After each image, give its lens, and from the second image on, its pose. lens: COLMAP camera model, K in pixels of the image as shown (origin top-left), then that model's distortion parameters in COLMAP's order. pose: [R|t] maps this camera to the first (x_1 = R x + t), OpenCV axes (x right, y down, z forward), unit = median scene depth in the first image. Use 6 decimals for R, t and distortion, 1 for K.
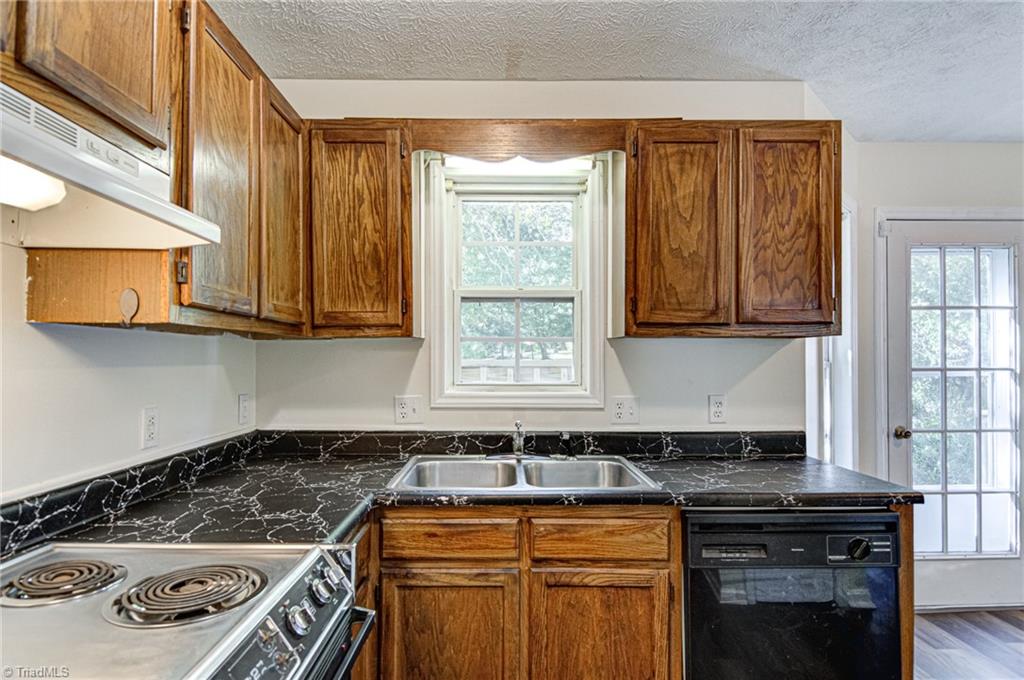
lens RADIAL K [[546.2, 0, 503.8], [0, 546.2, 351.6], [0, 0, 1]] dist [0.003577, 0.000206]
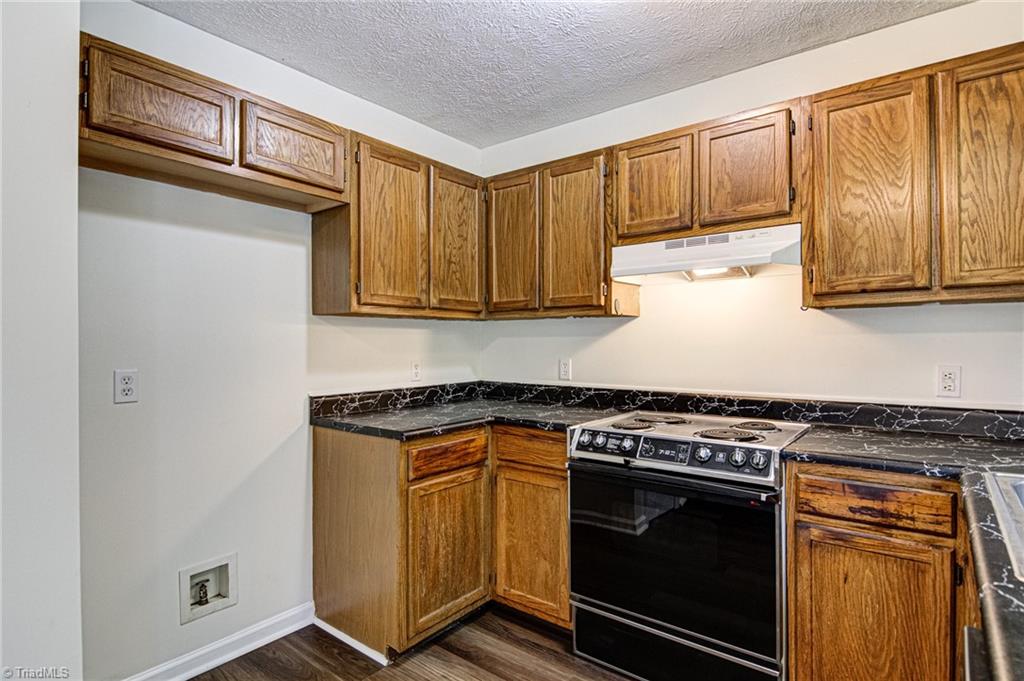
lens RADIAL K [[529.2, 0, 501.4], [0, 529.2, 343.3], [0, 0, 1]] dist [0.023619, -0.018874]
pose [[-0.646712, -0.001578, -0.762733, 0.771728], [0.011411, 0.999866, -0.011744, 0.043646], [0.762649, -0.016298, -0.646607, 0.813683]]
